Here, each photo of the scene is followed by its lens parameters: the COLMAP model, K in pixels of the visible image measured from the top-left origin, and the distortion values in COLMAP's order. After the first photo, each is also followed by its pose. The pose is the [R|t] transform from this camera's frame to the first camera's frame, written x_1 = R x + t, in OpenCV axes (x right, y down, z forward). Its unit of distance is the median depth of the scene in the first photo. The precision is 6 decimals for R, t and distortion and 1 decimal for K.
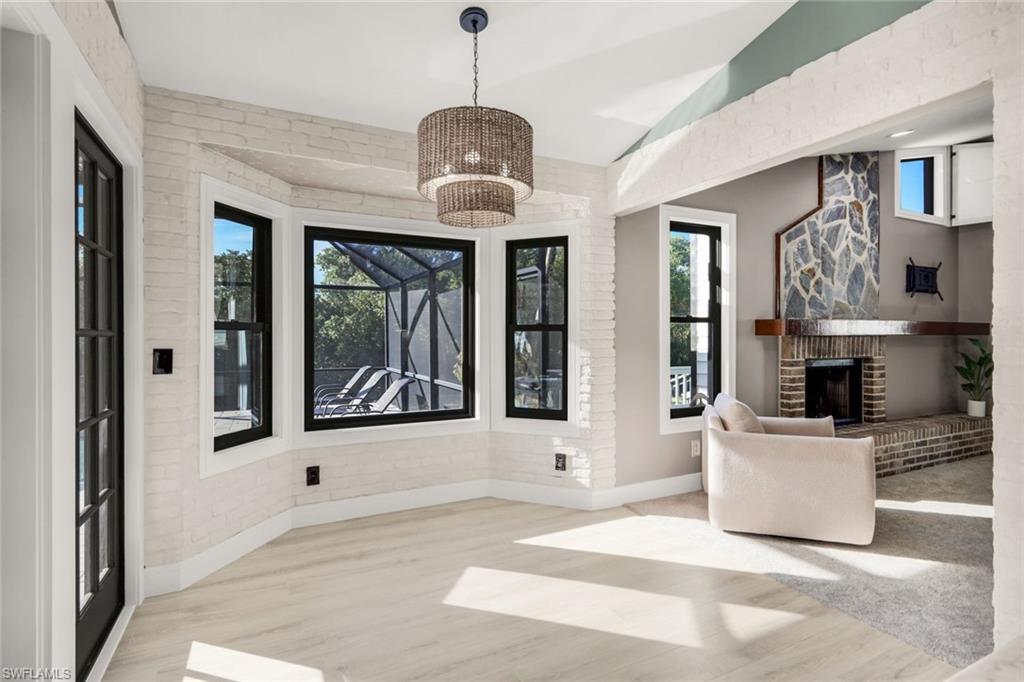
lens RADIAL K [[503.7, 0, 511.9], [0, 503.7, 340.2], [0, 0, 1]] dist [0.000407, -0.000073]
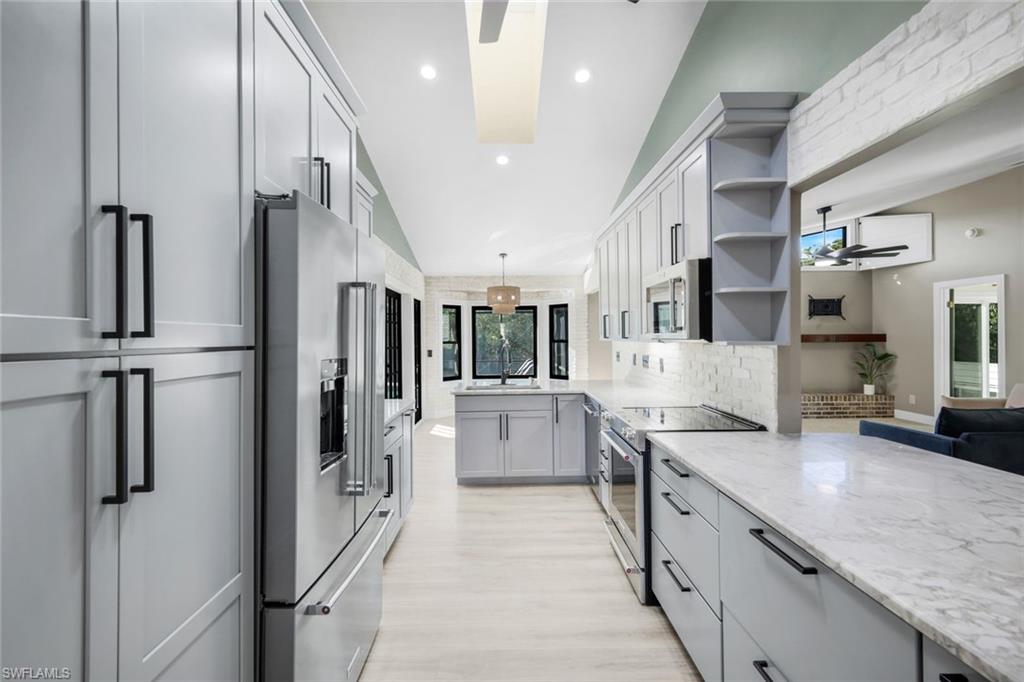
lens RADIAL K [[503.7, 0, 511.6], [0, 503.7, 338.3], [0, 0, 1]] dist [0.000407, -0.000073]
pose [[0.897599, -0.005584, -0.440777, 0.946478], [0.005311, 0.999984, -0.001855, -0.037421], [0.440780, -0.000676, 0.897615, -1.315095]]
